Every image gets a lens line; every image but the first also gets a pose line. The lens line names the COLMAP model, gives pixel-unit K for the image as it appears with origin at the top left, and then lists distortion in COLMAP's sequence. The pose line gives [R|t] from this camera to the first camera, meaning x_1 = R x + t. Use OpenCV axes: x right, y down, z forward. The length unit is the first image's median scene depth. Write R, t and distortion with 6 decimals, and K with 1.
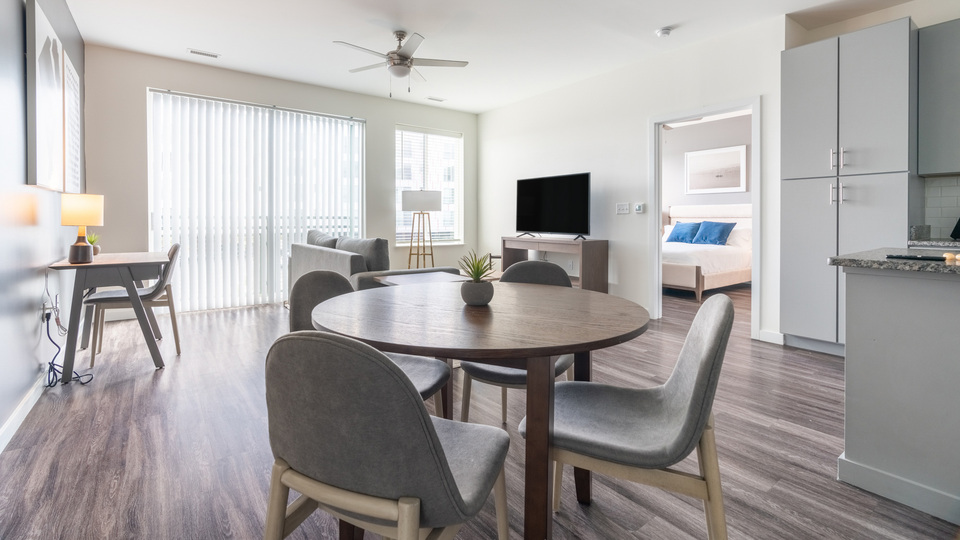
lens RADIAL K [[435.3, 0, 473.3], [0, 435.3, 222.3], [0, 0, 1]] dist [-0.007220, 0.001055]
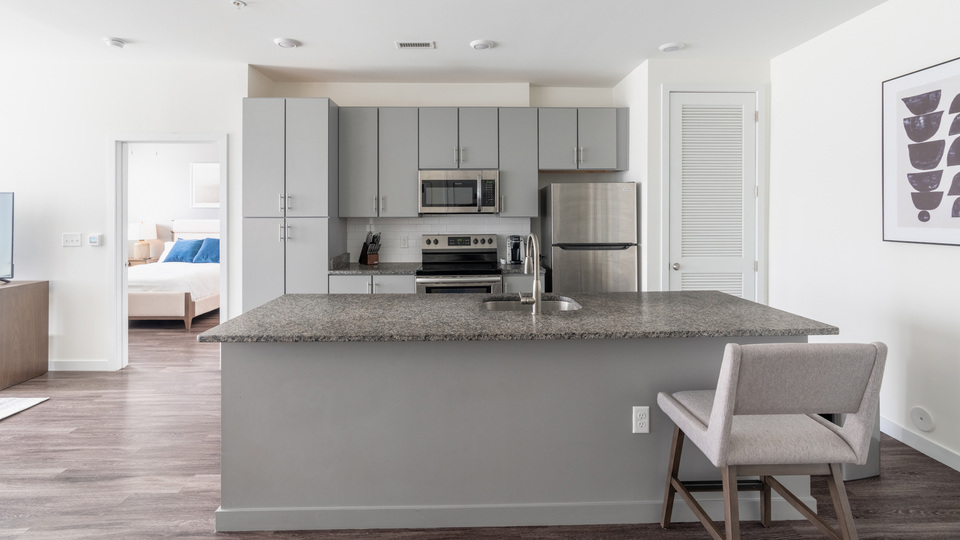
lens RADIAL K [[435.3, 0, 474.6], [0, 435.3, 209.5], [0, 0, 1]] dist [-0.007220, 0.001055]
pose [[0.573055, 0.007862, 0.819479, 0.125296], [0.004994, 0.999902, -0.013085, -0.078544], [-0.819502, 0.011591, 0.572959, -0.065387]]
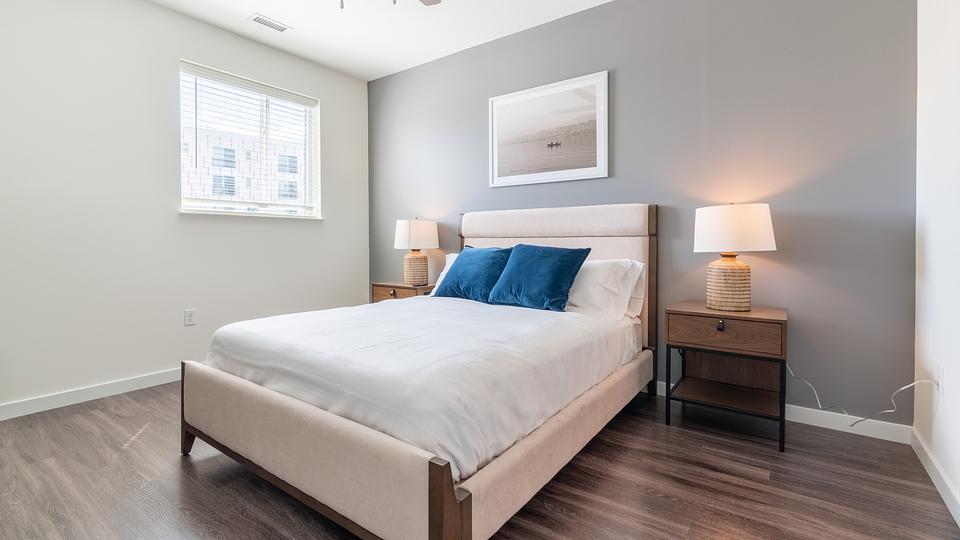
lens RADIAL K [[435.3, 0, 474.7], [0, 435.3, 244.6], [0, 0, 1]] dist [-0.007220, 0.001055]
pose [[0.953351, -0.004122, 0.301835, 0.579639], [0.004338, 0.999991, -0.000044, -0.003994], [-0.301832, 0.001352, 0.953360, 0.981816]]
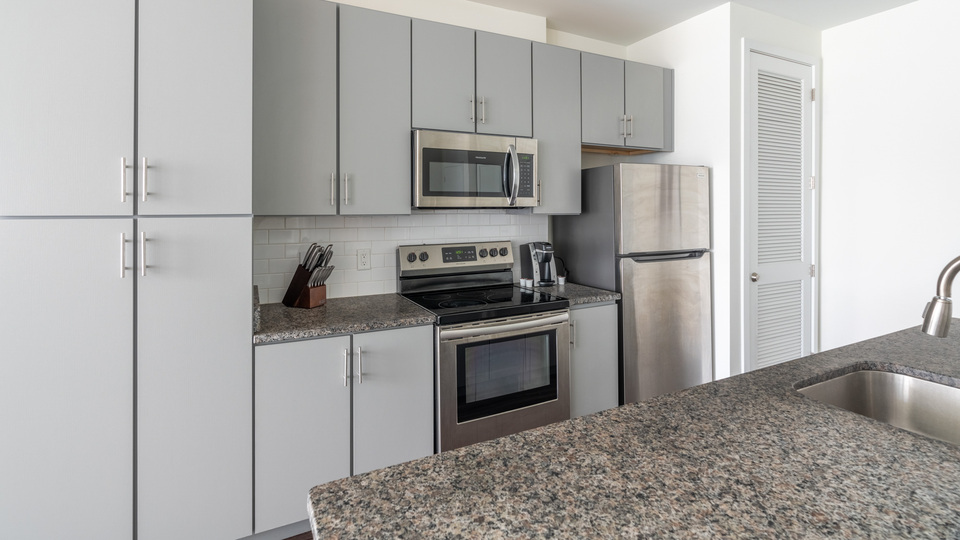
lens RADIAL K [[435.3, 0, 453.6], [0, 435.3, 204.9], [0, 0, 1]] dist [-0.007220, 0.001055]
pose [[0.184145, 0.016137, 0.982767, 0.315265], [0.007784, 0.999810, -0.017875, -0.077308], [-0.982868, 0.010942, 0.183984, 0.409544]]
